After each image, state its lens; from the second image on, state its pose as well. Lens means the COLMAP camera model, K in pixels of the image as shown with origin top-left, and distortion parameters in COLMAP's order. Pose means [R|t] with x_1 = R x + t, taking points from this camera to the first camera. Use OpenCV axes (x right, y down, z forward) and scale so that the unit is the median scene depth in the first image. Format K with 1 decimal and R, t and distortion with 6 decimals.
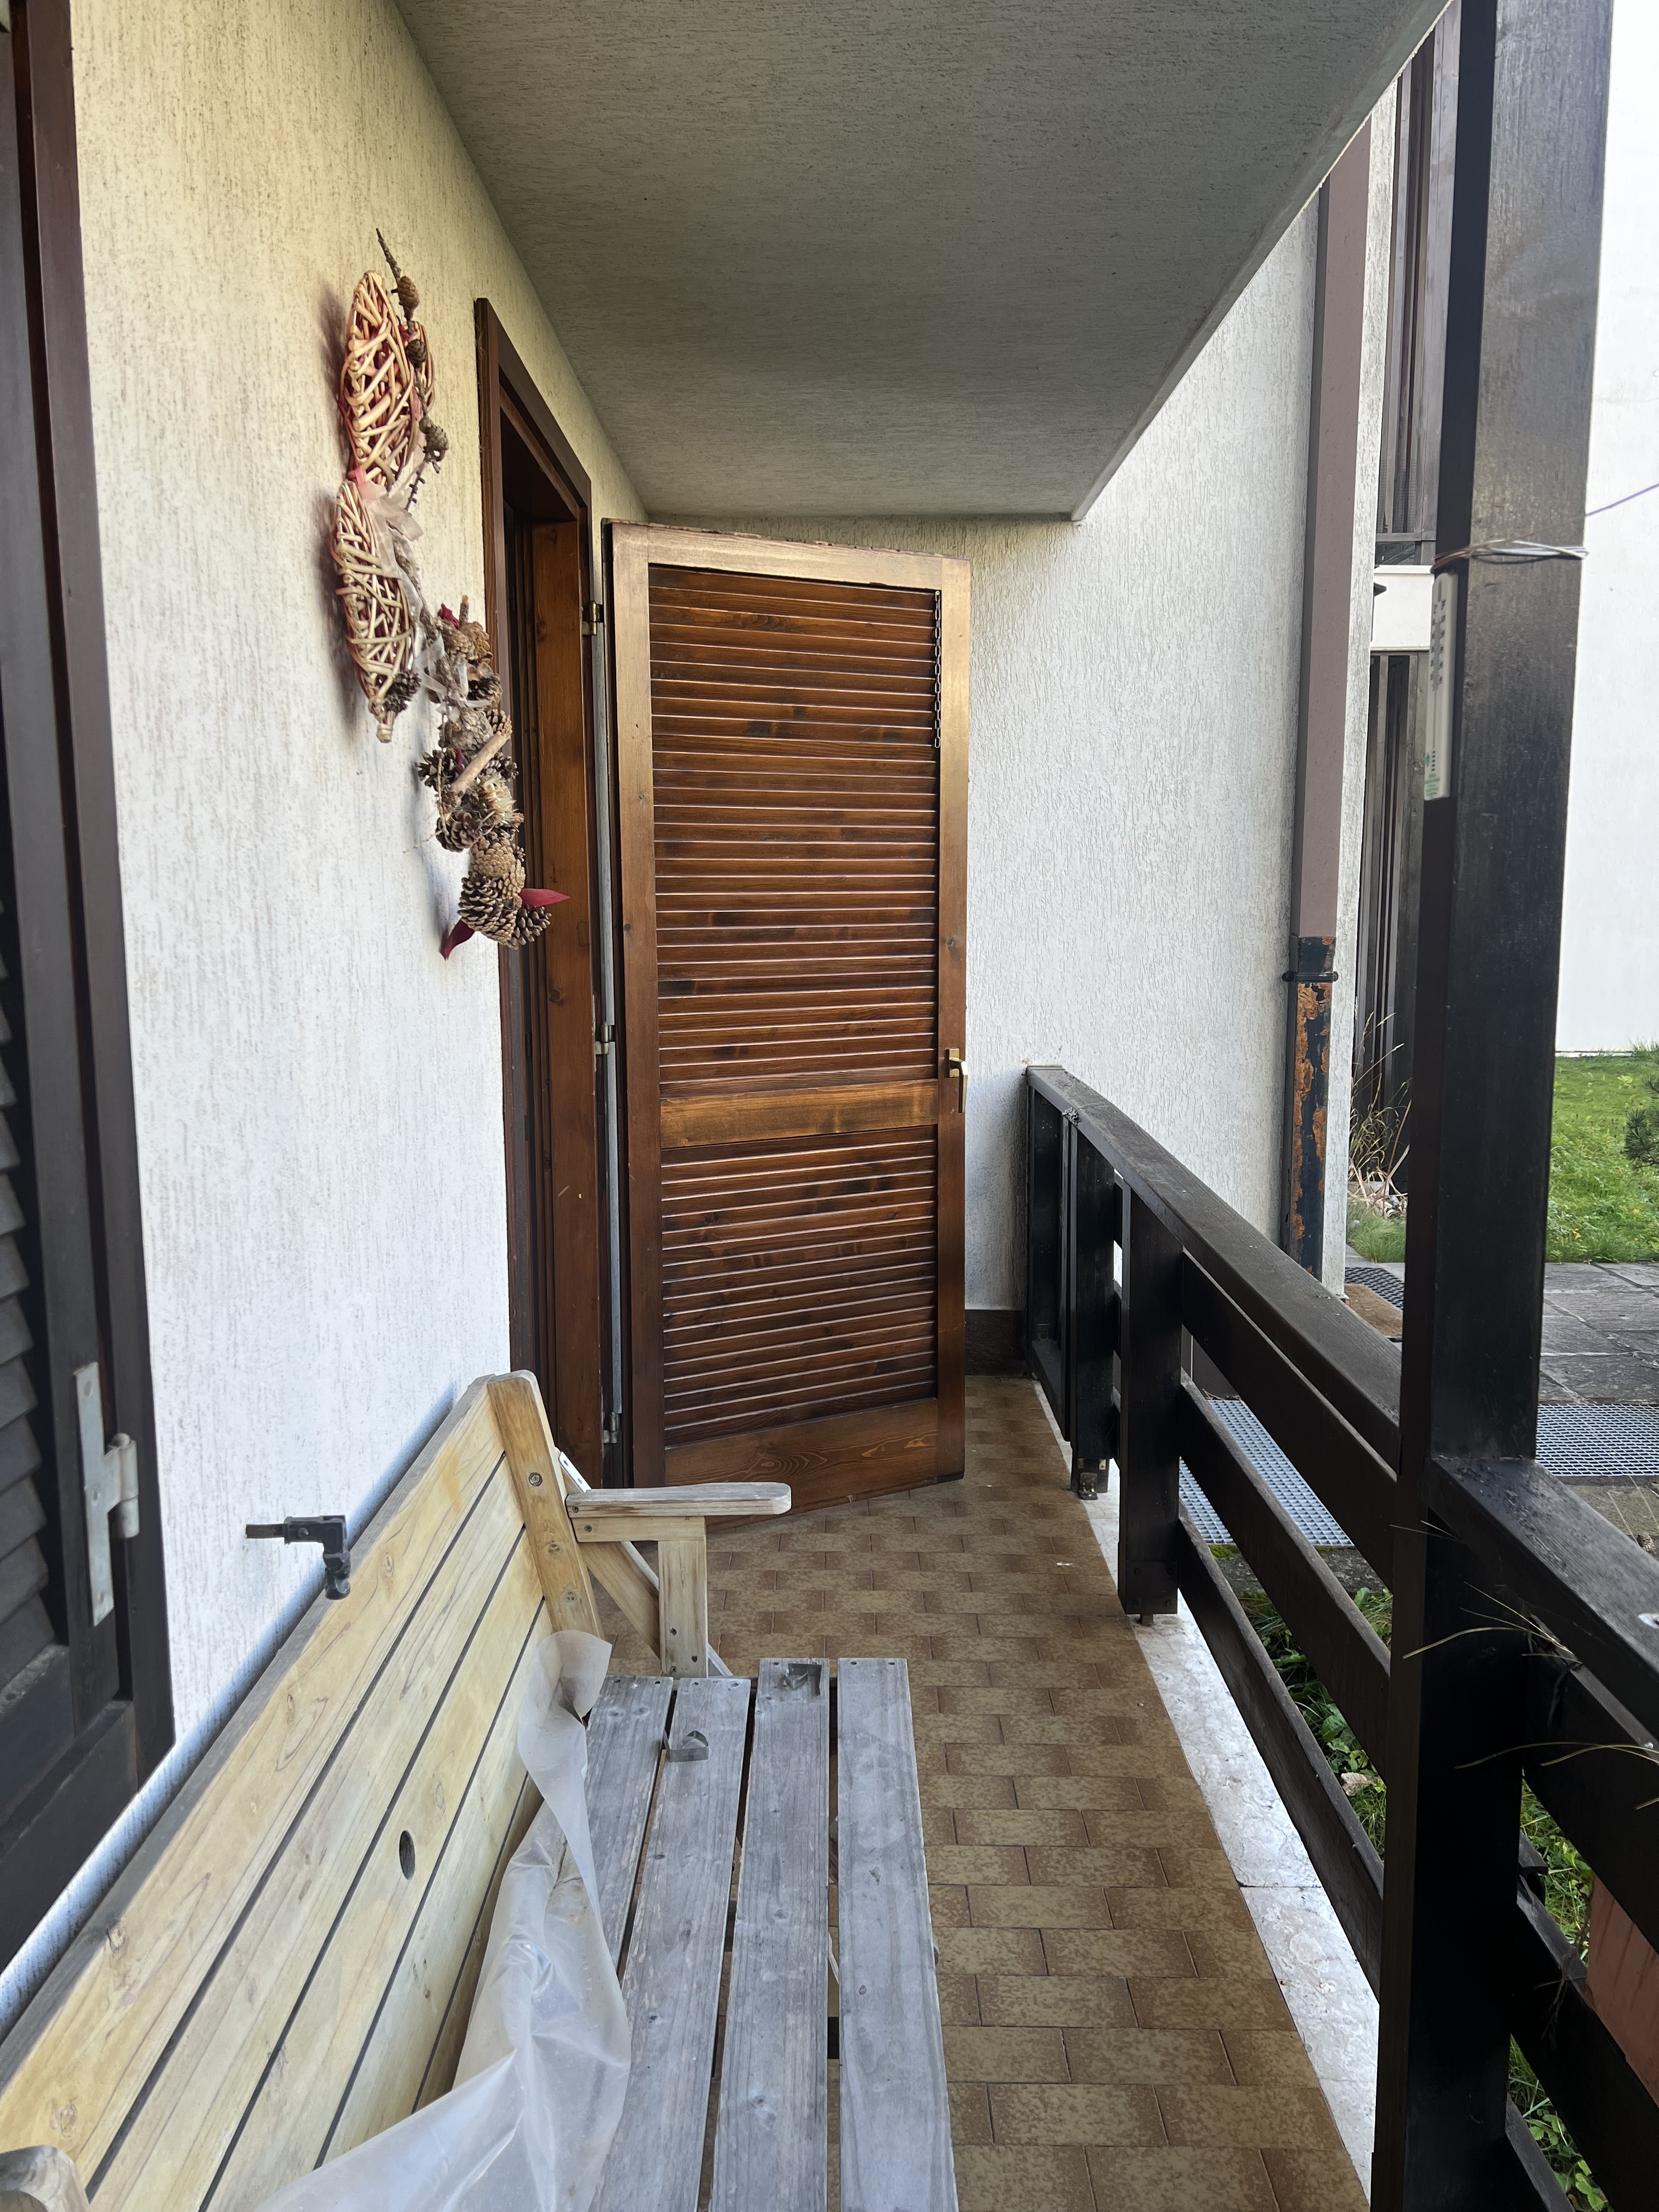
lens RADIAL K [[1651.7, 0, 835.5], [0, 1651.7, 1103.8], [0, 0, 1]] dist [0.054877, -0.063995]
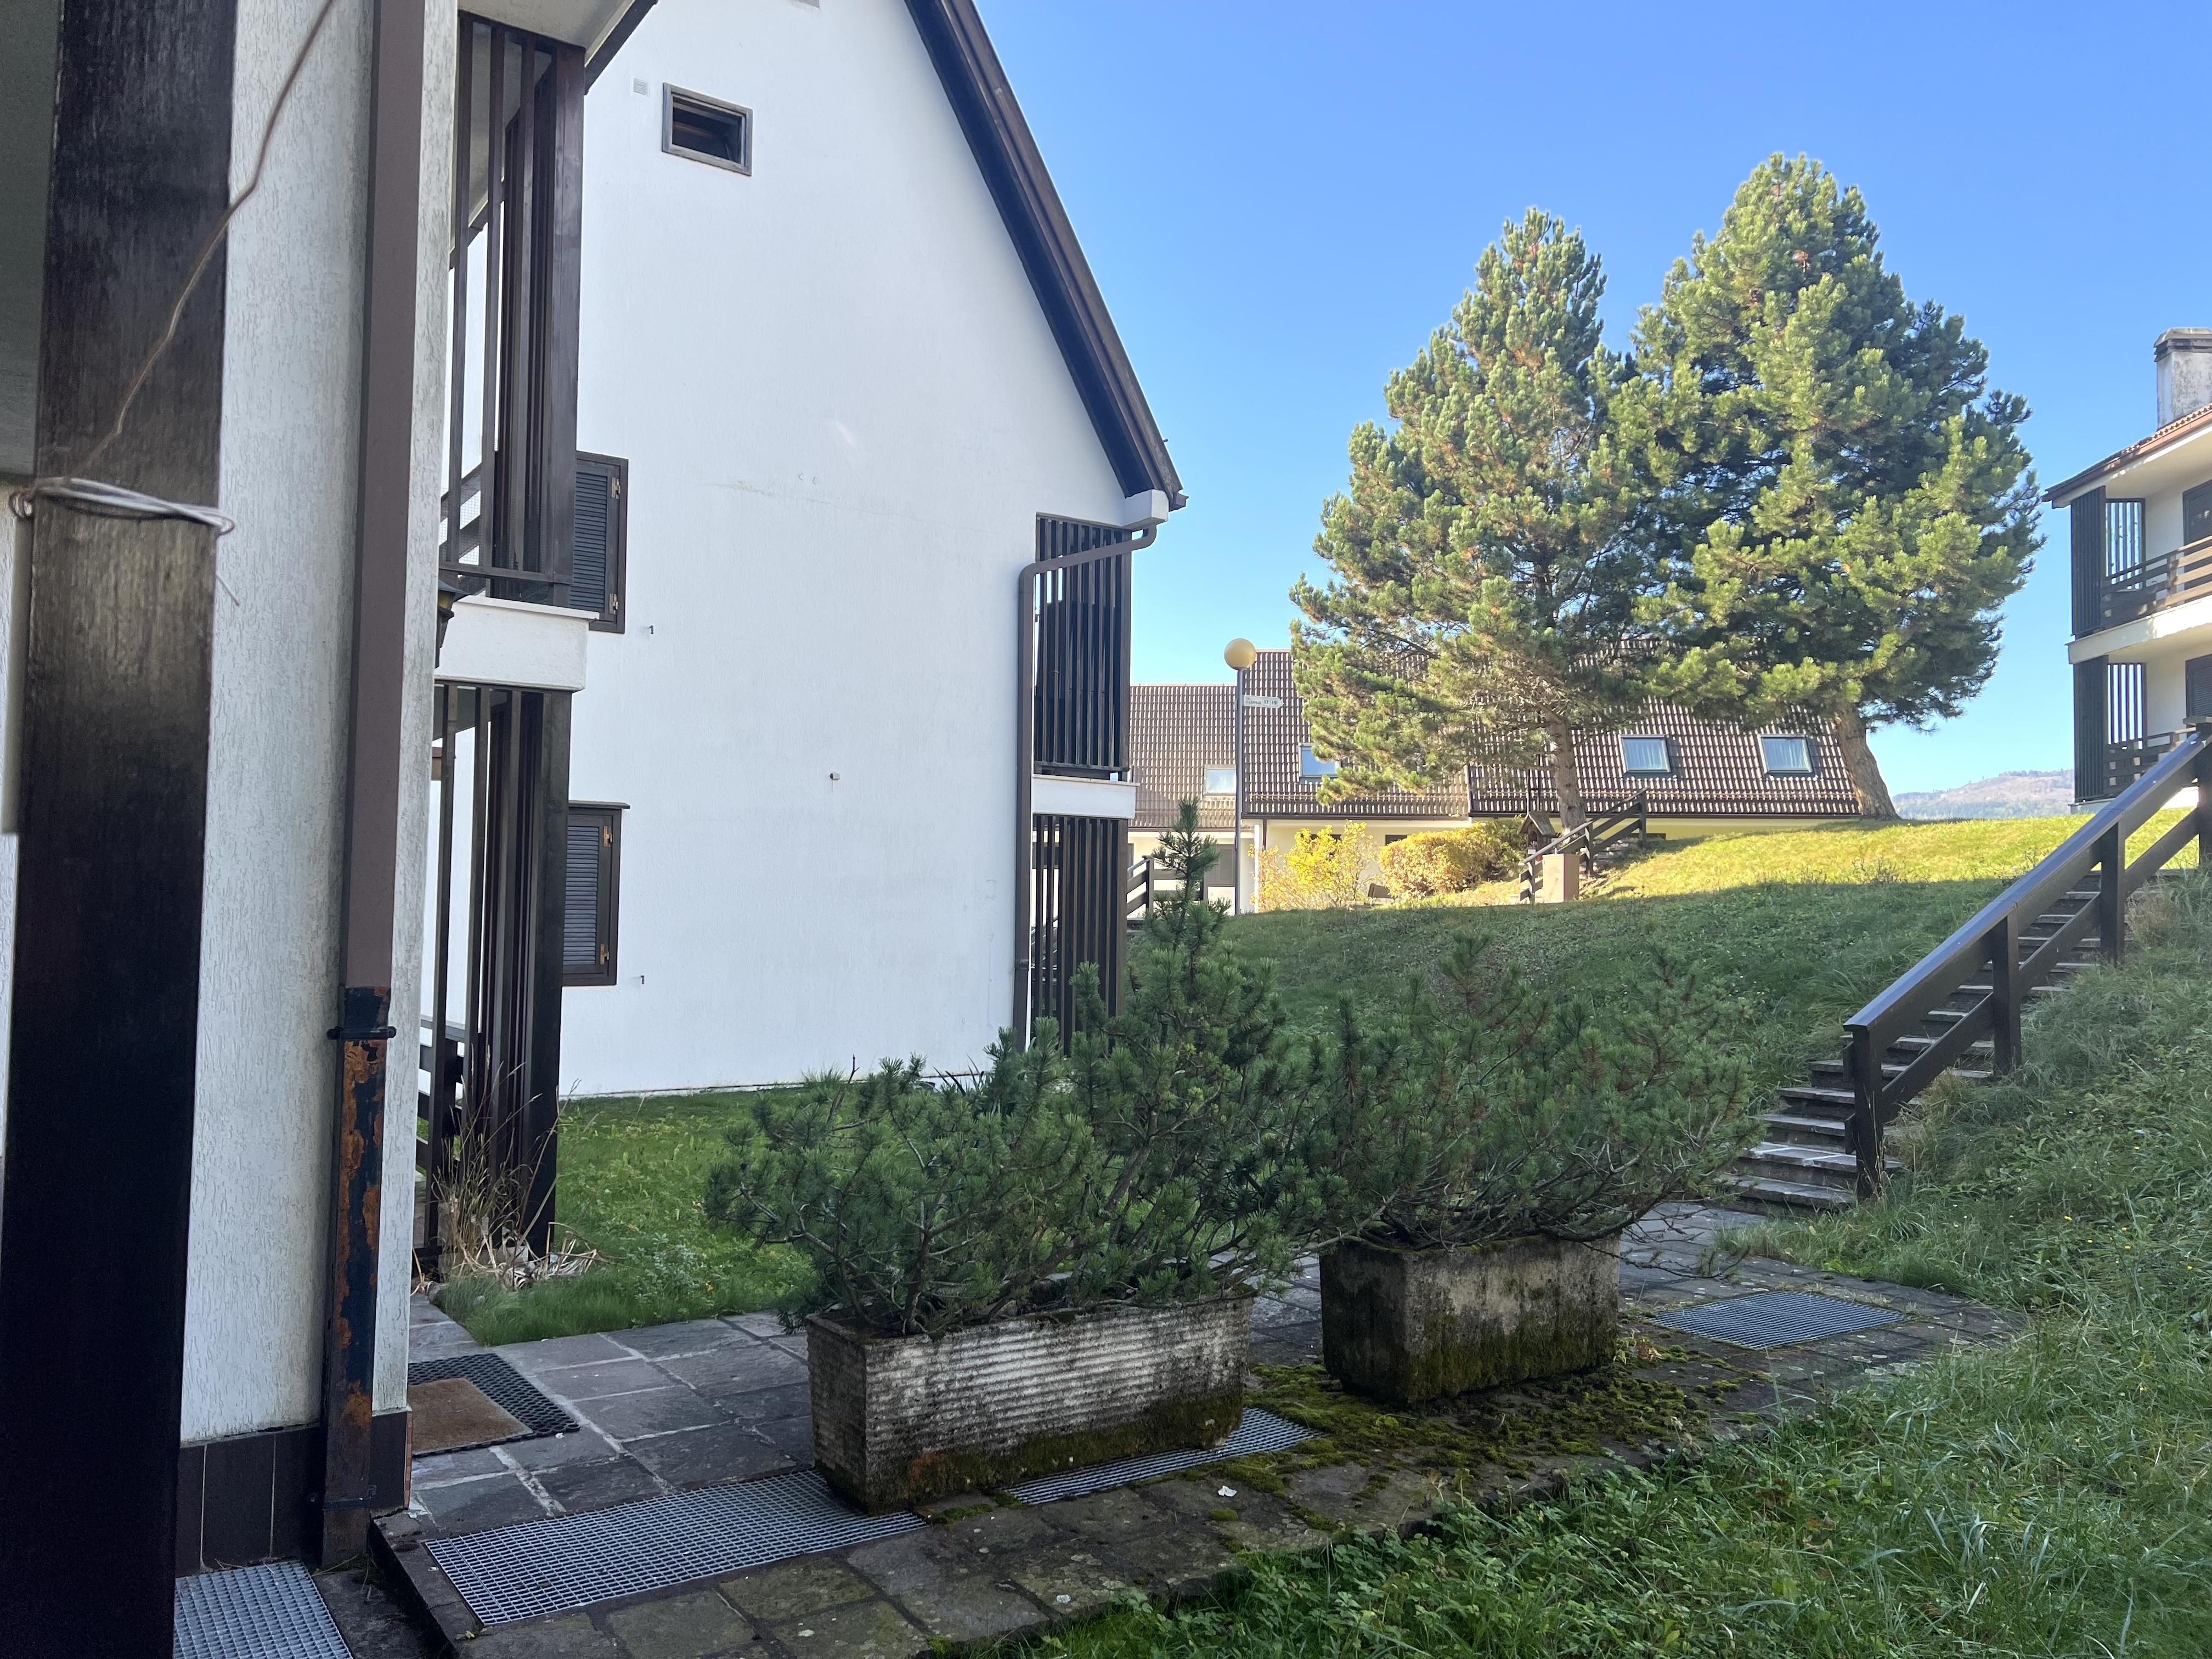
lens RADIAL K [[1651.7, 0, 1101.3], [0, 1651.7, 832.0], [0, 0, 1]] dist [0.054877, -0.063995]
pose [[0.824311, 0.044553, 0.564381, 0.107234], [0.059259, 0.984632, -0.164278, -0.013913], [-0.563027, 0.168861, 0.809003, 0.060139]]
